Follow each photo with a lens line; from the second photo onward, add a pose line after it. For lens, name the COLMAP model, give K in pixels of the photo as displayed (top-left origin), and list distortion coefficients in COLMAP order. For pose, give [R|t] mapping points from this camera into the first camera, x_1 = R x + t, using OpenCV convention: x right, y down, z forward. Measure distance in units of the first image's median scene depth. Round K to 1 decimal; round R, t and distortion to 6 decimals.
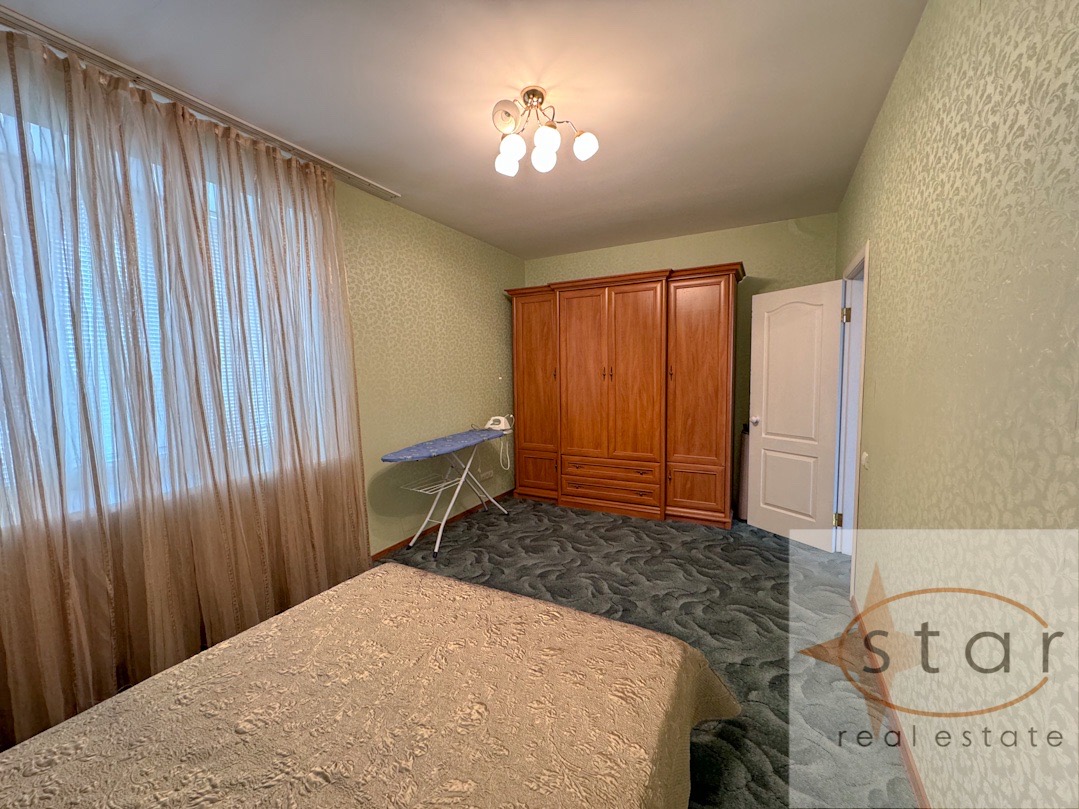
lens RADIAL K [[429.2, 0, 540.4], [0, 429.2, 407.9], [0, 0, 1]] dist [-0.001674, 0.001041]
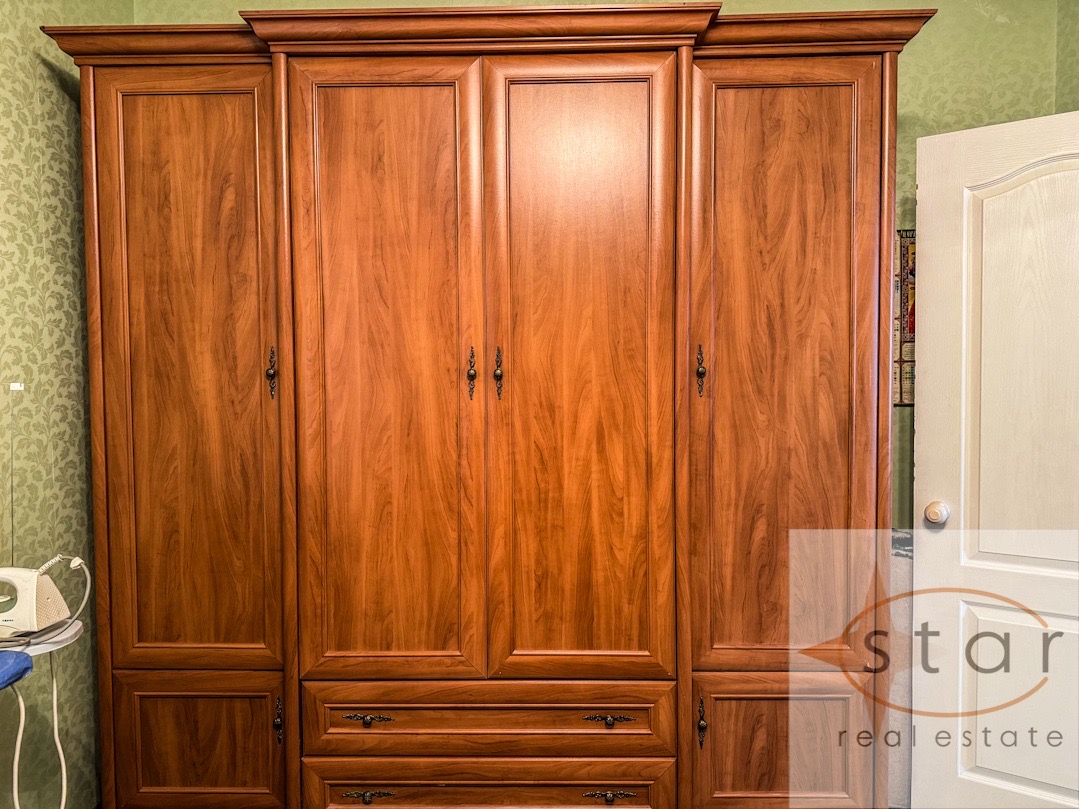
lens RADIAL K [[756.2, 0, 532.7], [0, 756.2, 409.2], [0, 0, 1]] dist [0.065103, -0.074059]
pose [[0.897042, -0.008496, 0.441864, -0.031260], [0.032495, 0.998377, -0.046772, -0.031095], [-0.440749, 0.056315, 0.895862, 0.543420]]
